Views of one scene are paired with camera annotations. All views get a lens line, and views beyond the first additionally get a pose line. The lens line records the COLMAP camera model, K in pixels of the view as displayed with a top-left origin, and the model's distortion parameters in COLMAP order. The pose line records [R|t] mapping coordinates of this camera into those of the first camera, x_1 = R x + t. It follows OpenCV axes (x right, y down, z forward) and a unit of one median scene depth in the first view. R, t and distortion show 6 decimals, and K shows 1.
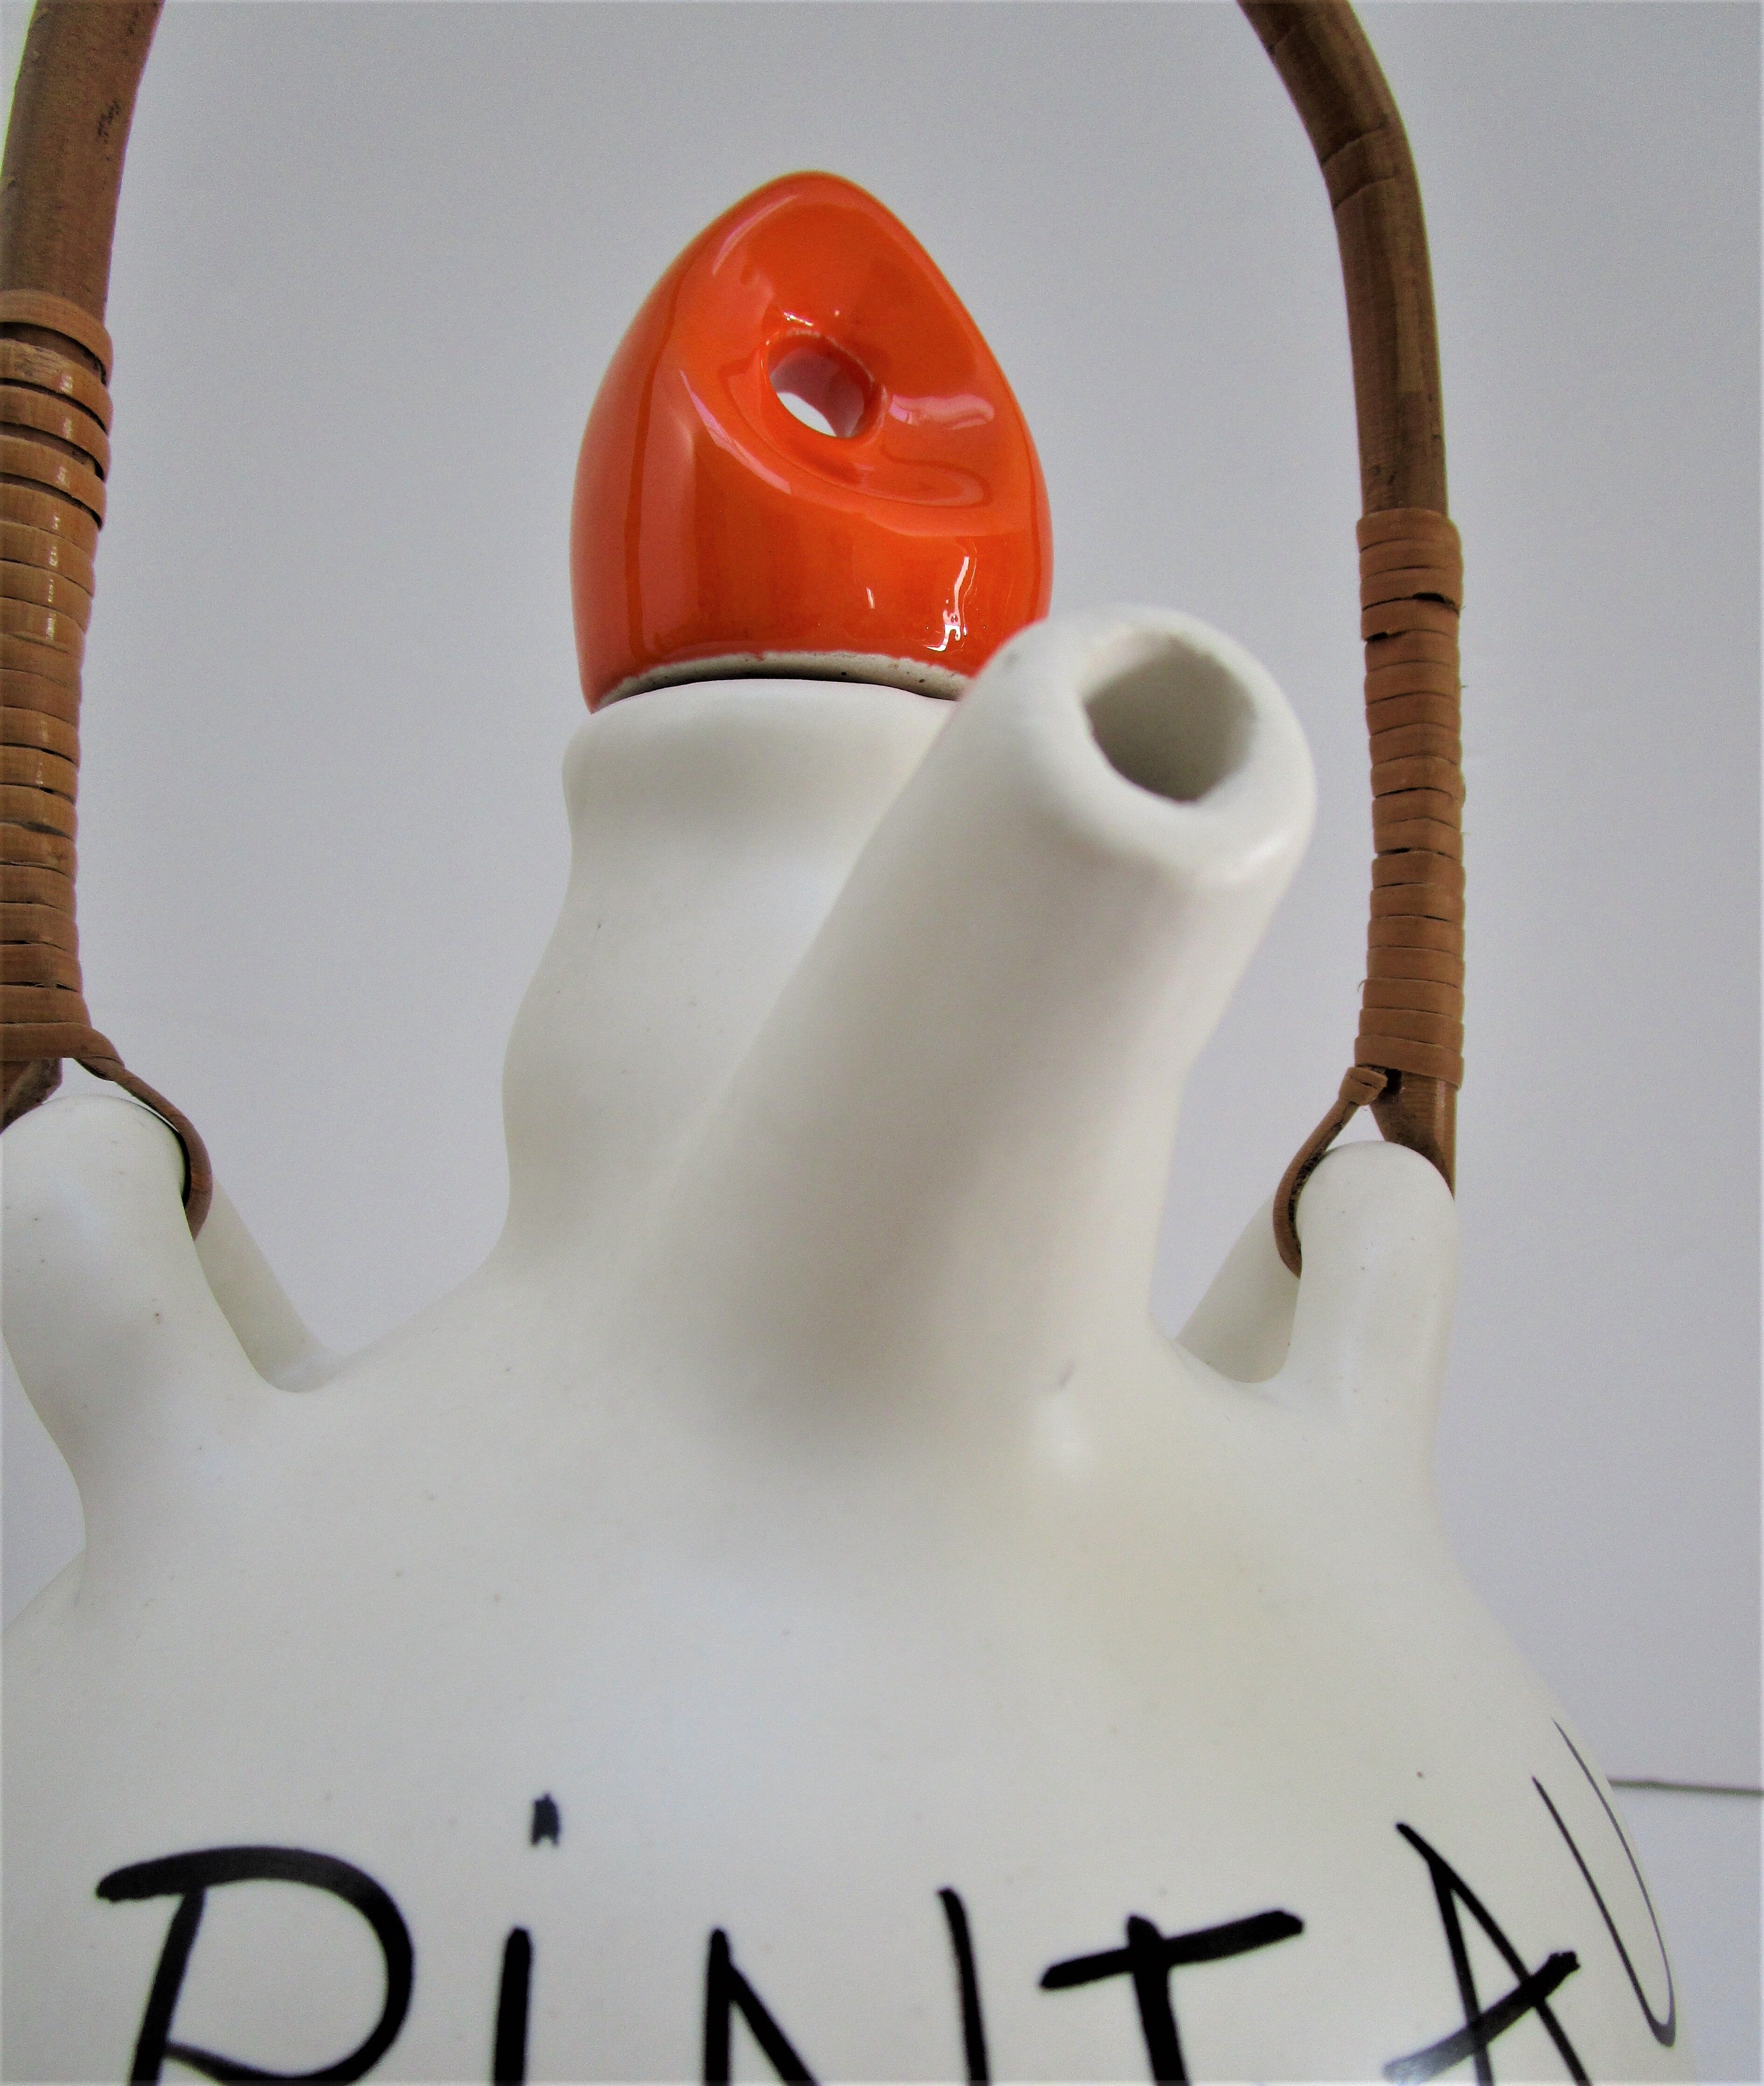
lens RADIAL K [[1836.6, 0, 873.6], [0, 1836.6, 1194.3], [0, 0, 1]] dist [-0.000586, -0.010690]
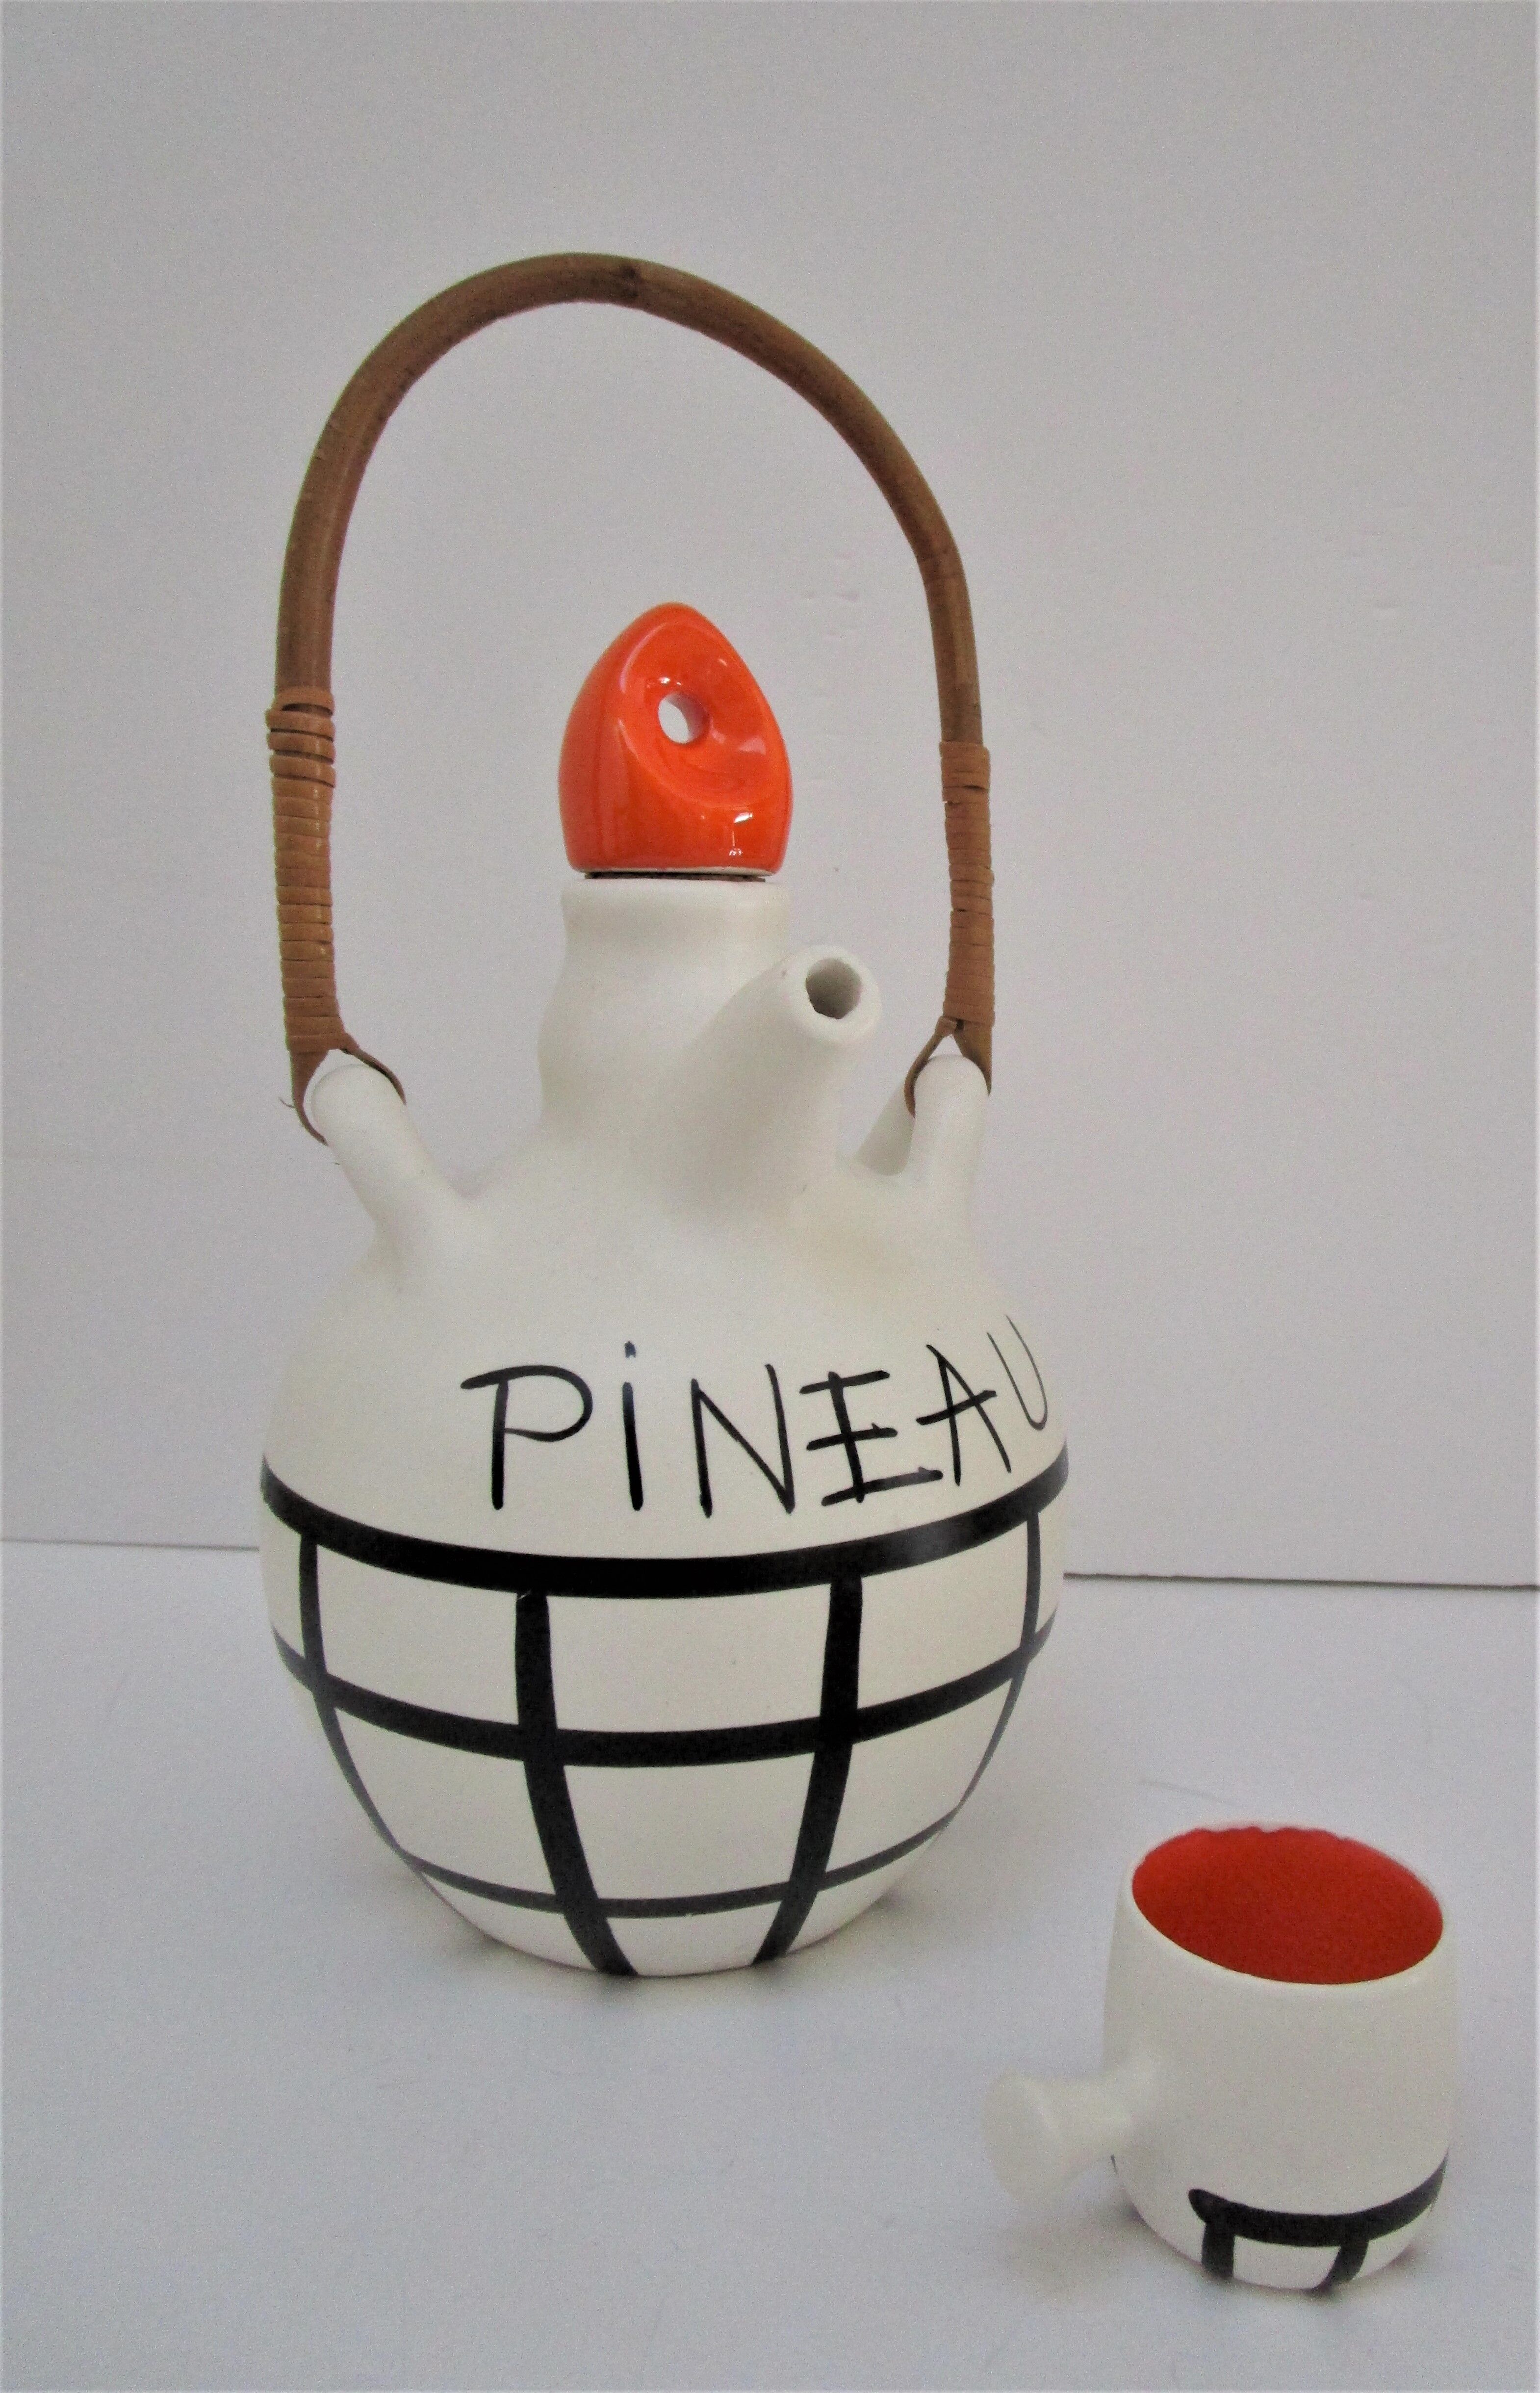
lens RADIAL K [[2155.4, 0, 861.2], [0, 2155.4, 1227.2], [0, 0, 1]] dist [0.166941, -0.002507]
pose [[0.991100, -0.038787, 0.127341, -0.167701], [0.017404, 0.986154, 0.164917, -0.282140], [-0.131974, -0.161233, 0.978053, -1.632306]]
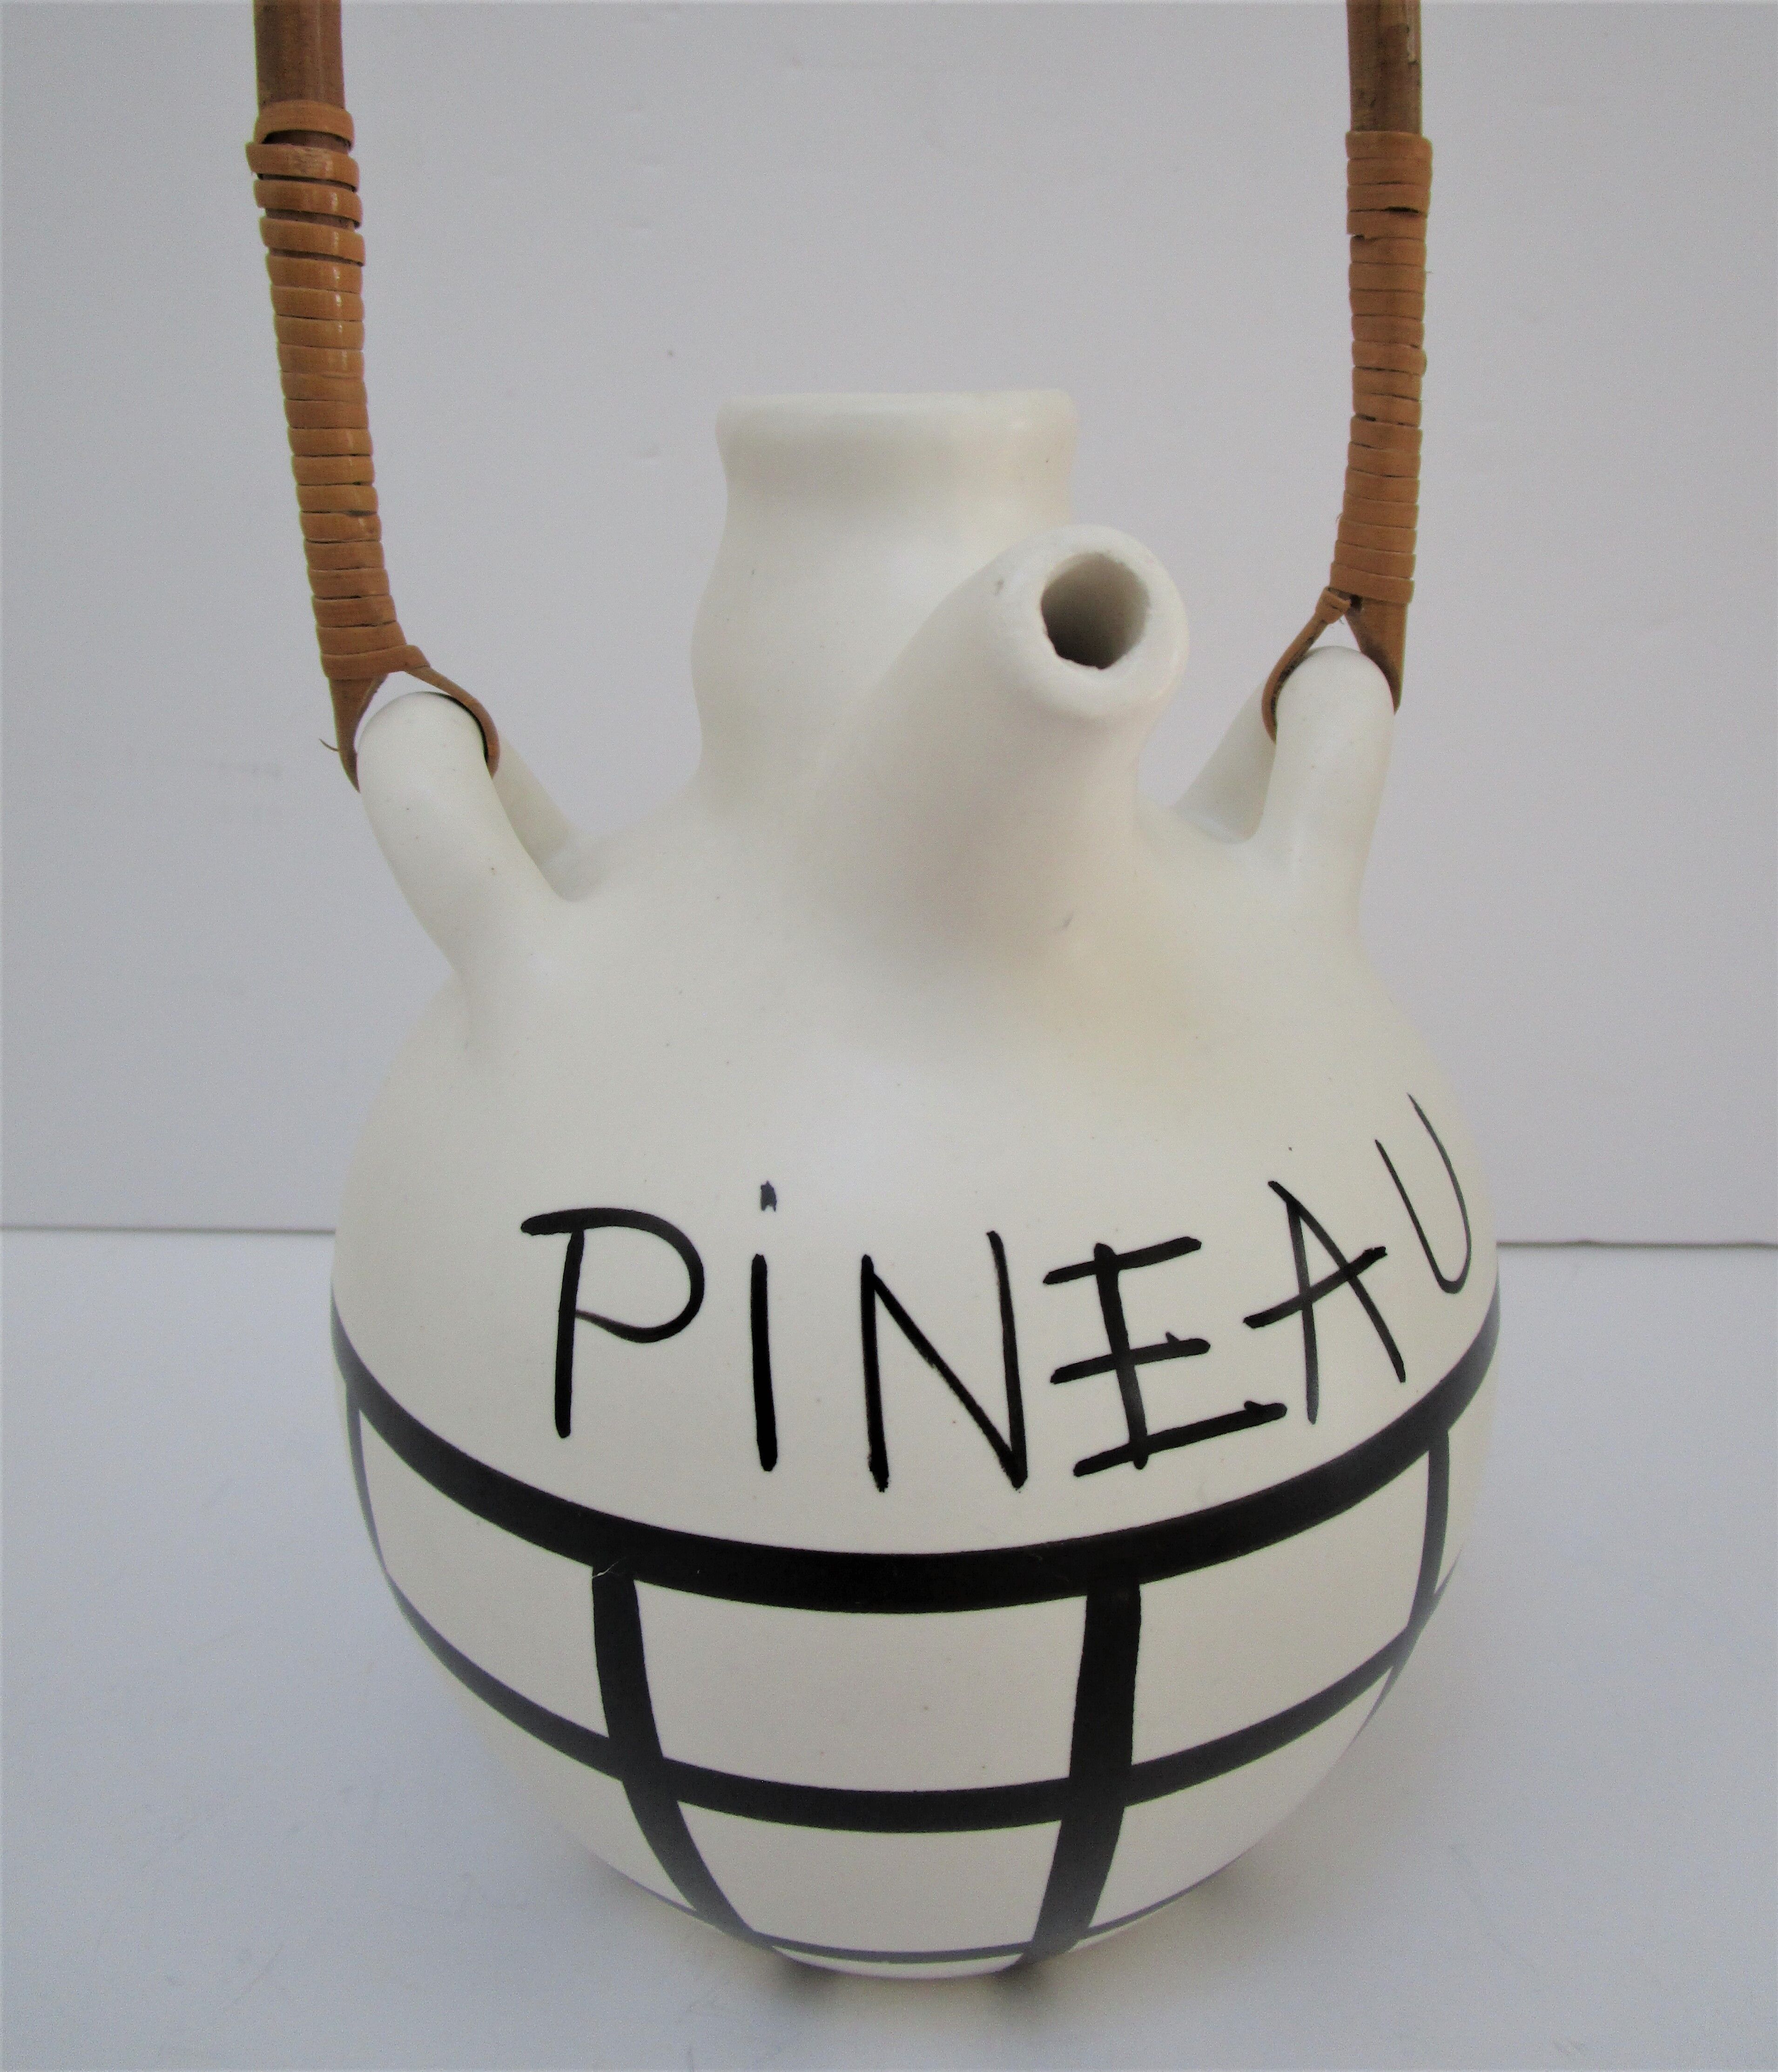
lens RADIAL K [[1843.5, 0, 828.4], [0, 1843.5, 958.6], [0, 0, 1]] dist [0.060766, -0.011402]
pose [[0.994156, -0.020660, -0.105956, 0.052691], [0.053423, 0.947056, 0.316593, -0.309443], [0.093806, -0.320404, 0.942625, -0.430191]]
